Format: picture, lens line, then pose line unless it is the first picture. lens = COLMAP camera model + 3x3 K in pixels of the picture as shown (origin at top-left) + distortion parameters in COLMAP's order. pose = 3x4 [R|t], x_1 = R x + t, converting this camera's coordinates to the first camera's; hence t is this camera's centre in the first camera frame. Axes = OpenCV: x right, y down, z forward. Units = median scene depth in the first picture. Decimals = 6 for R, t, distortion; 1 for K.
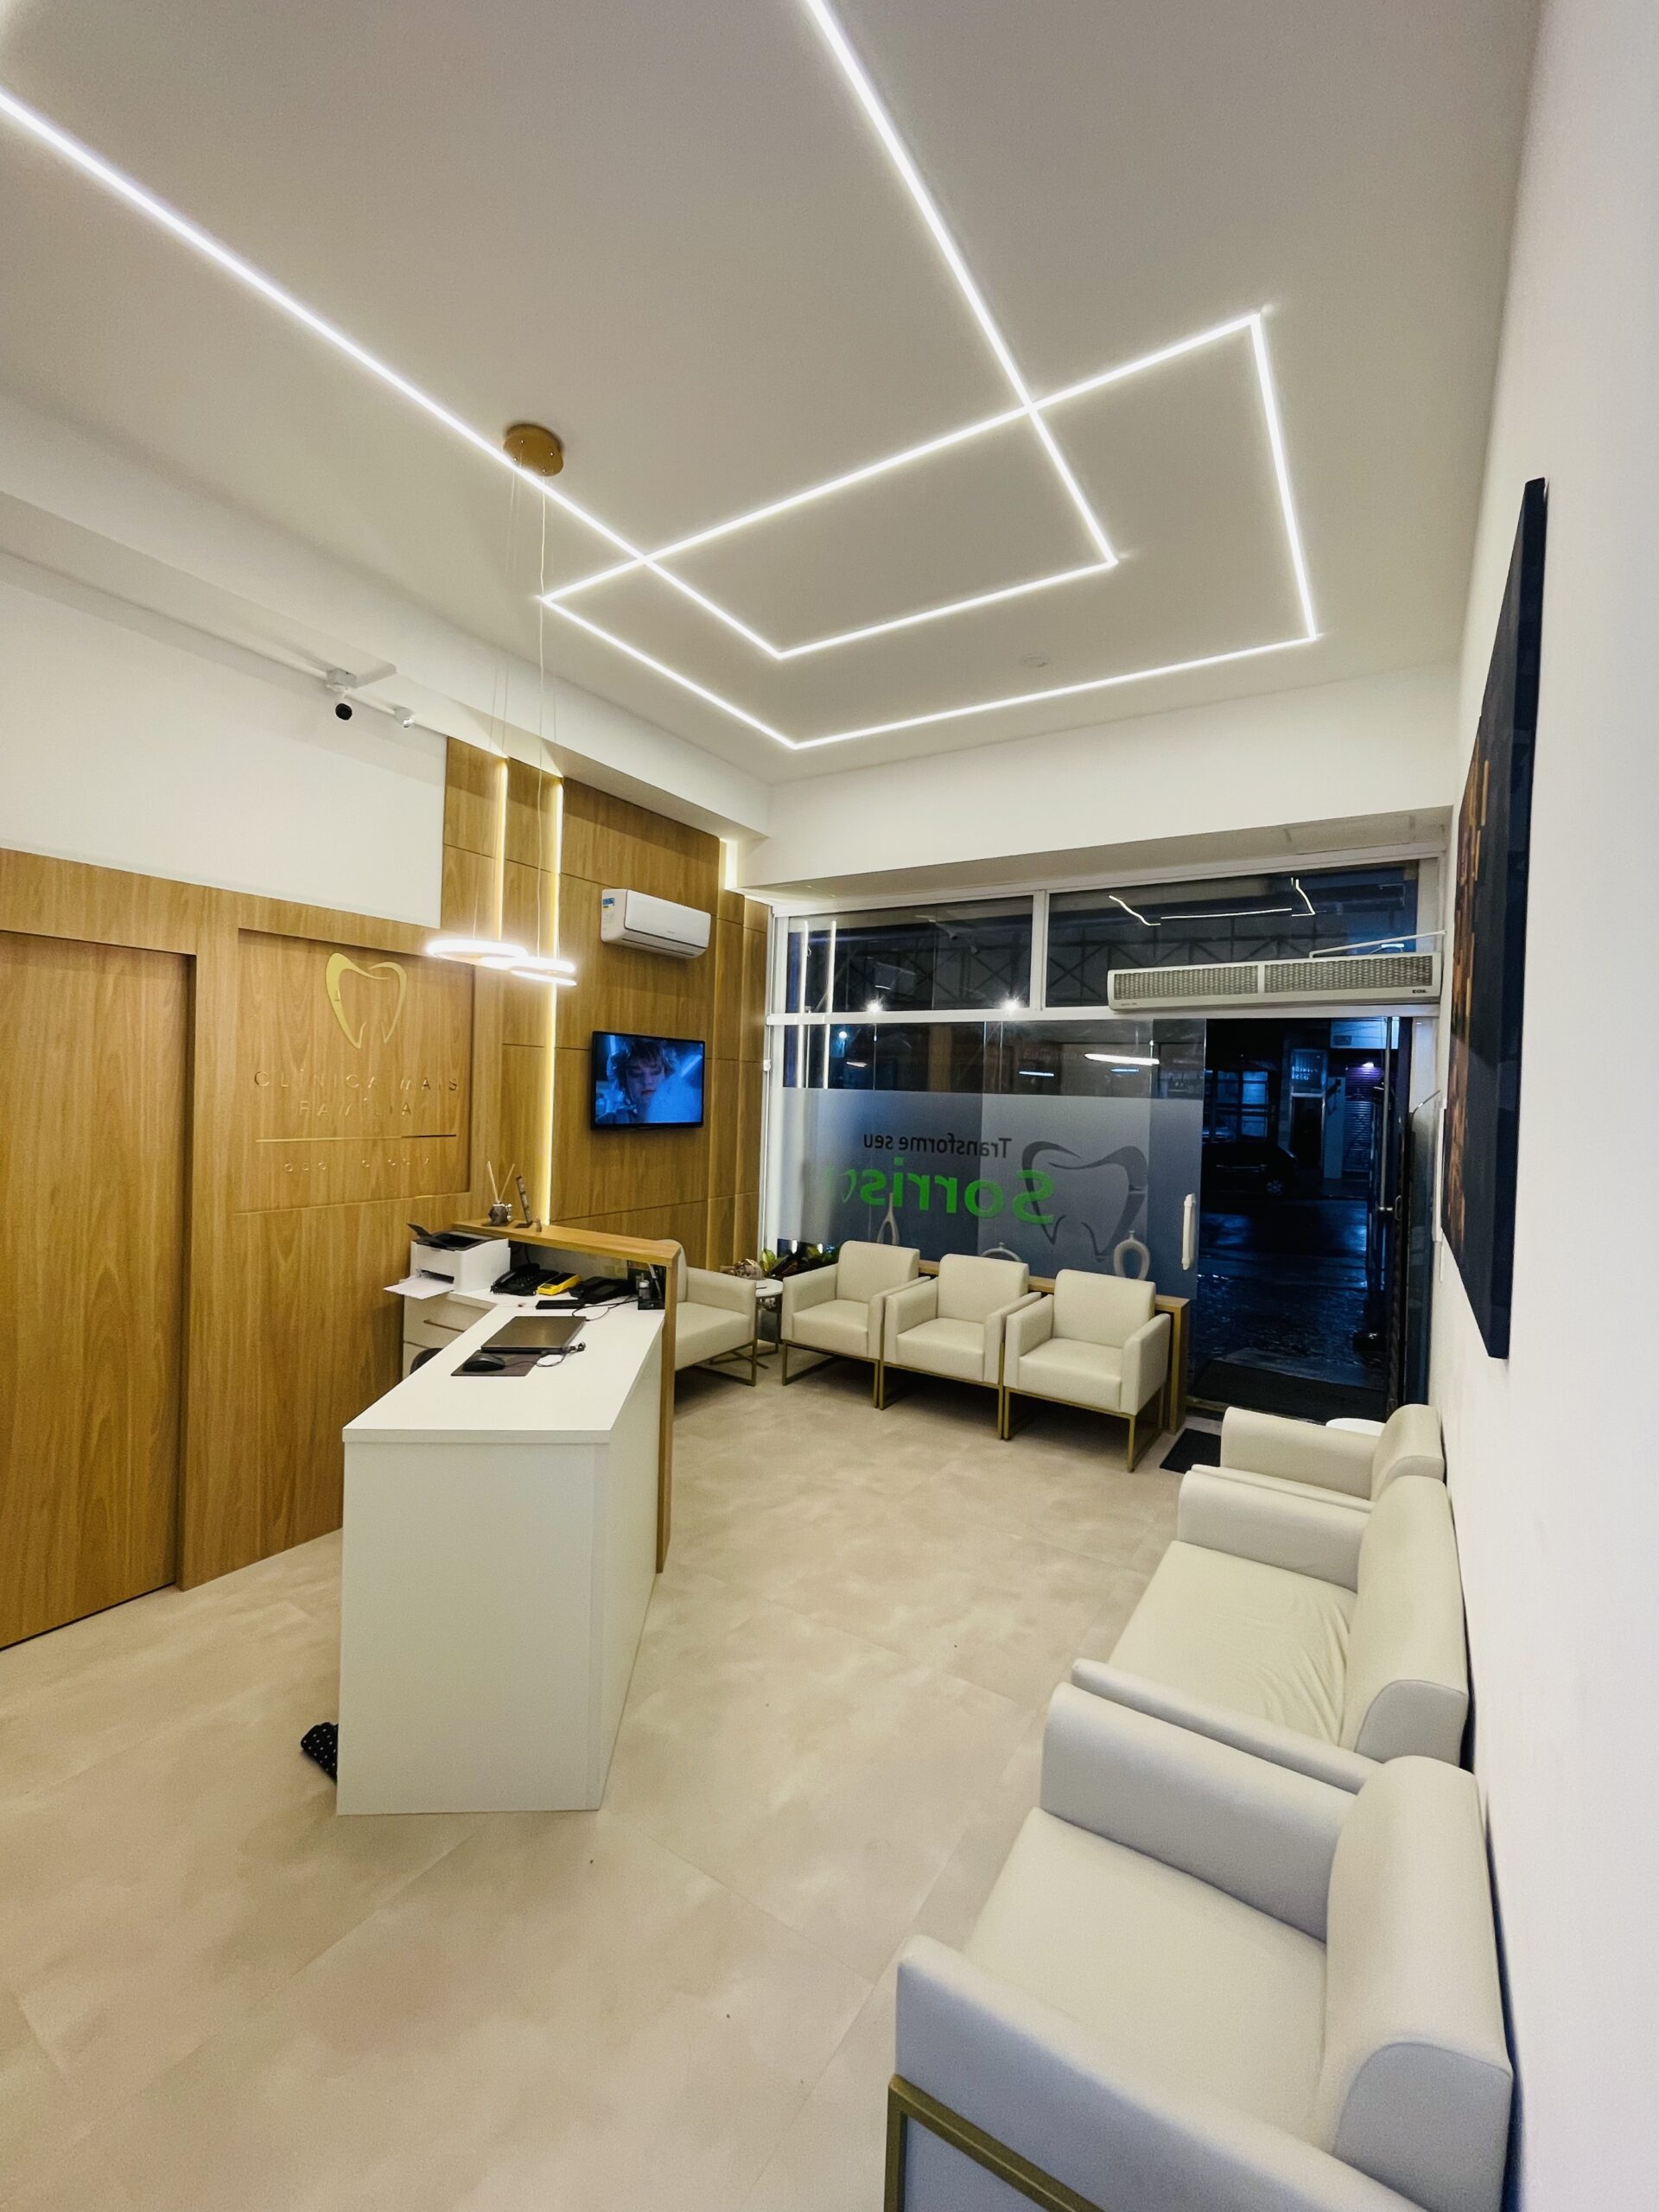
lens RADIAL K [[899.5, 0, 829.7], [0, 899.5, 1097.7], [0, 0, 1]] dist [-0.008524, 0.003362]
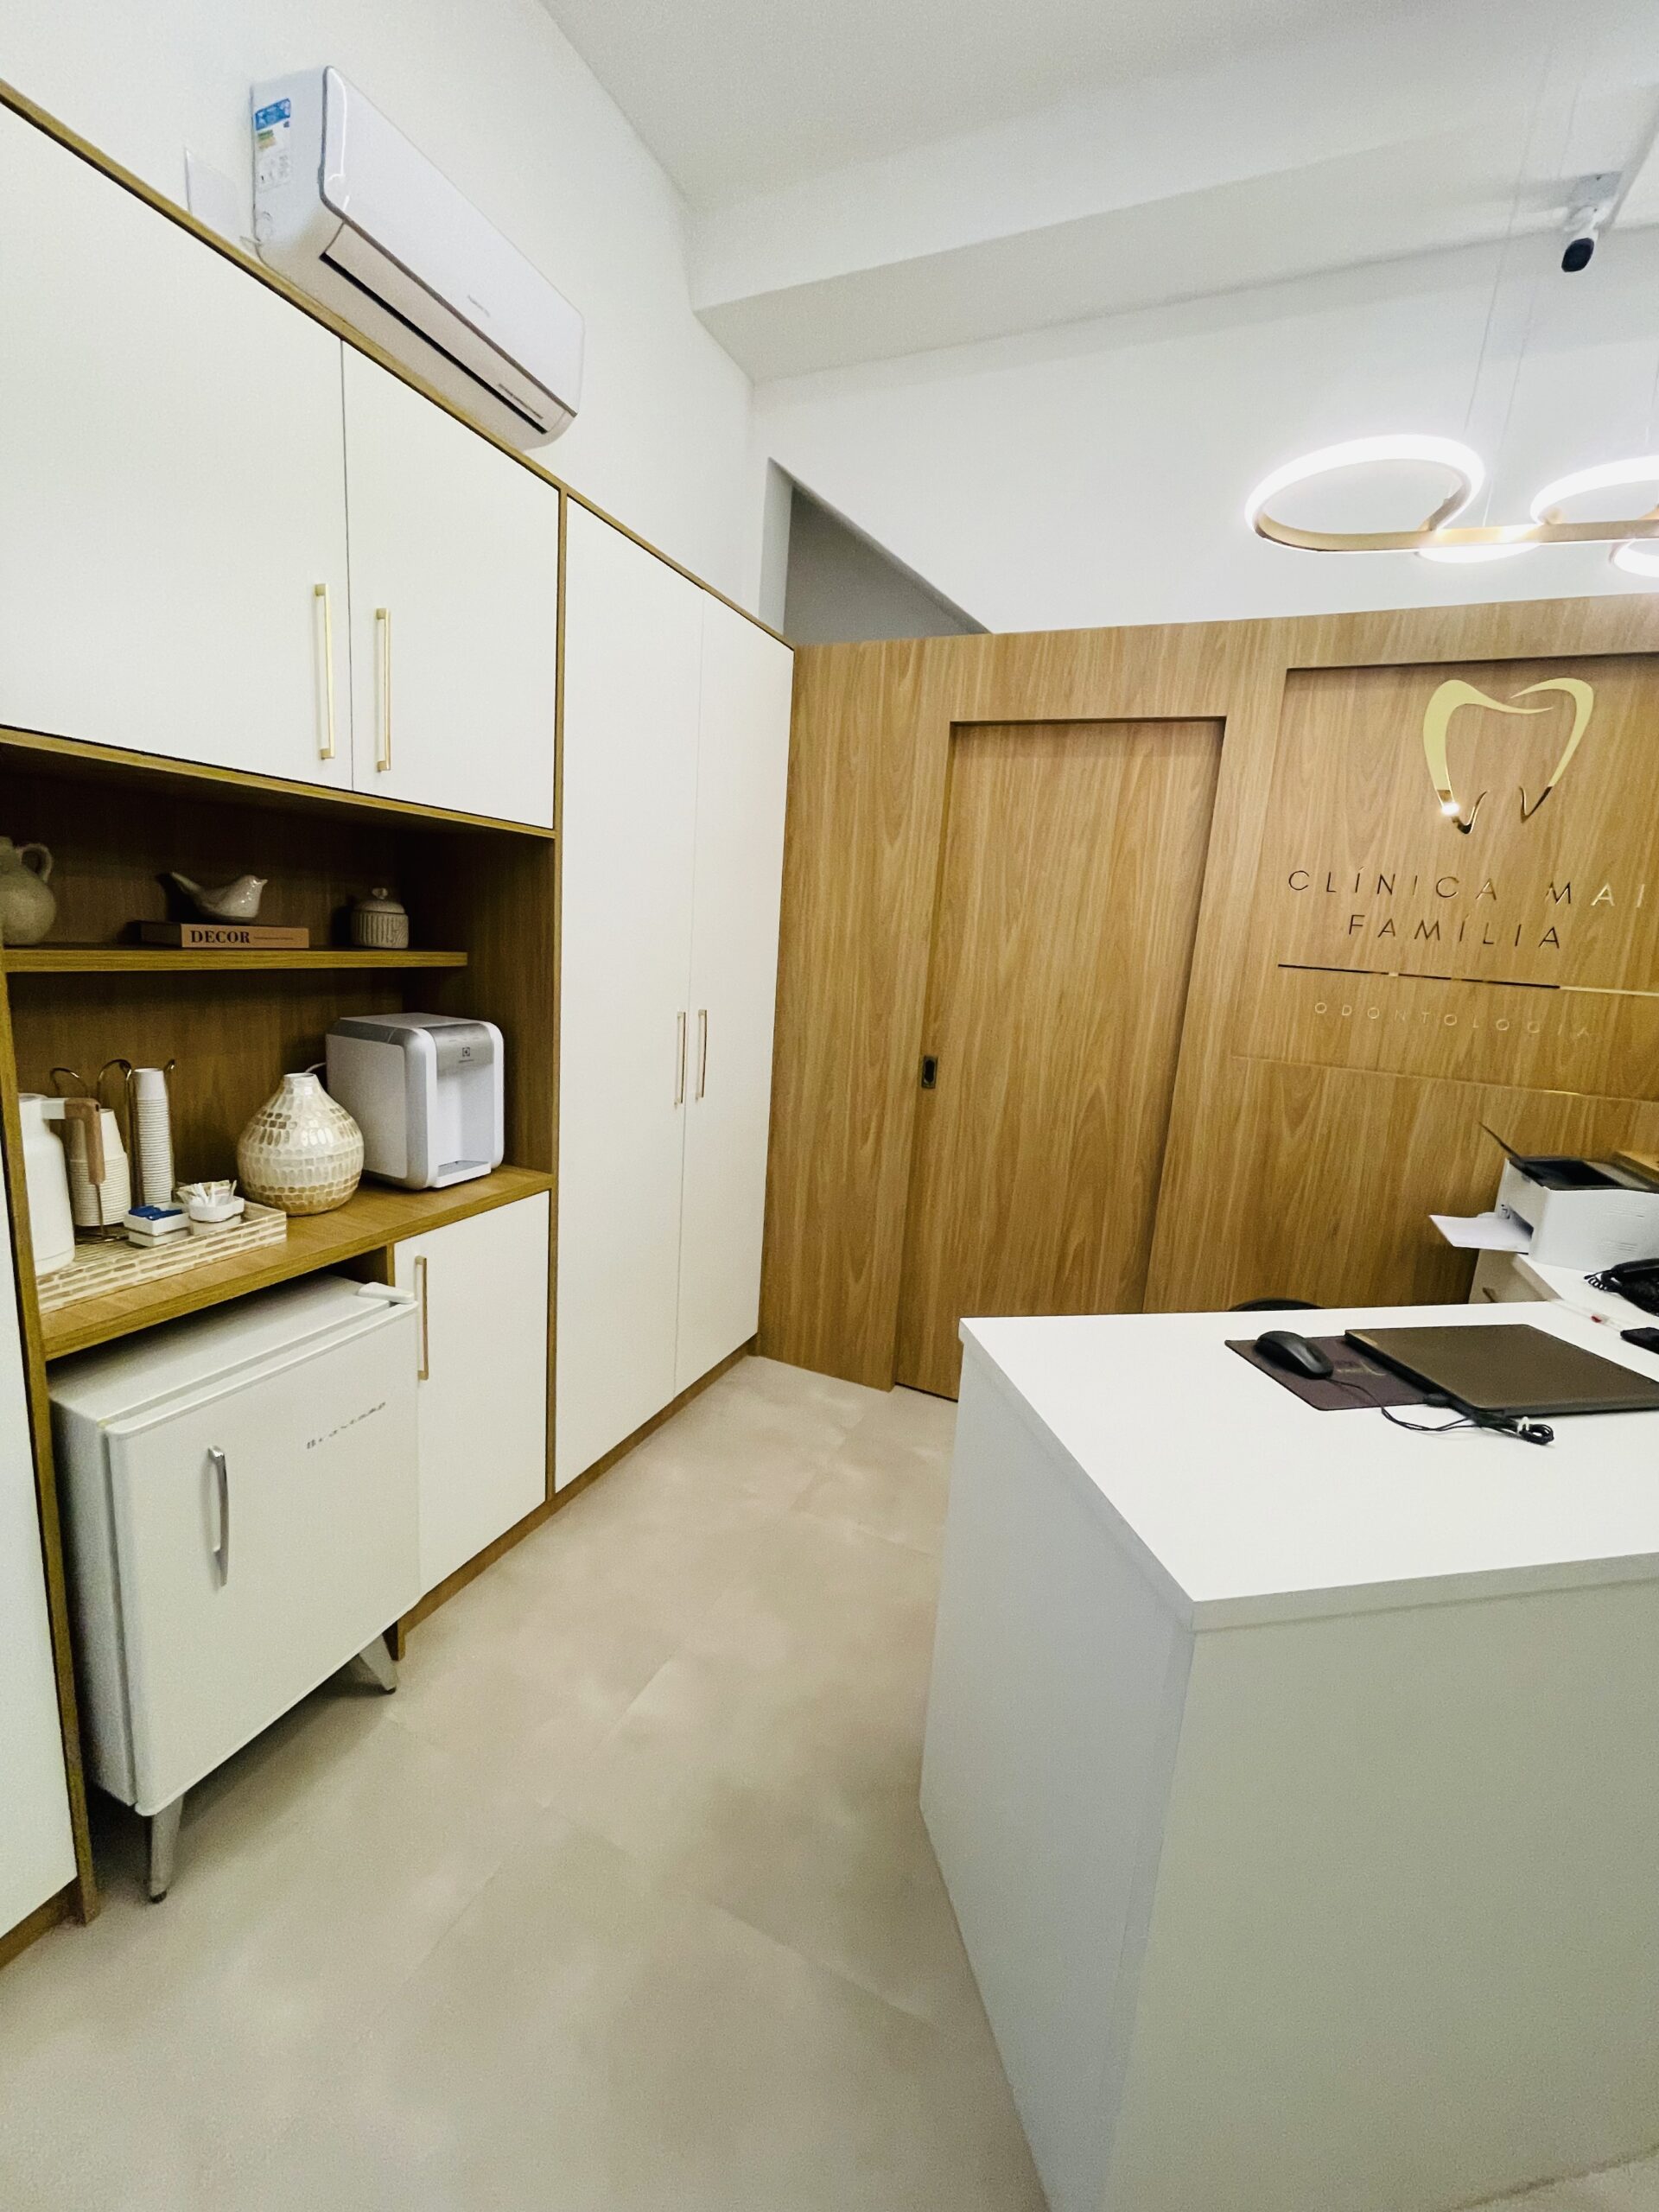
lens RADIAL K [[899.5, 0, 829.7], [0, 899.5, 1097.7], [0, 0, 1]] dist [-0.008524, 0.003362]
pose [[0.150188, 0.161241, -0.975420, 0.038061], [-0.072623, 0.985745, 0.151766, 0.051105], [0.985987, 0.048045, 0.159757, 0.375817]]
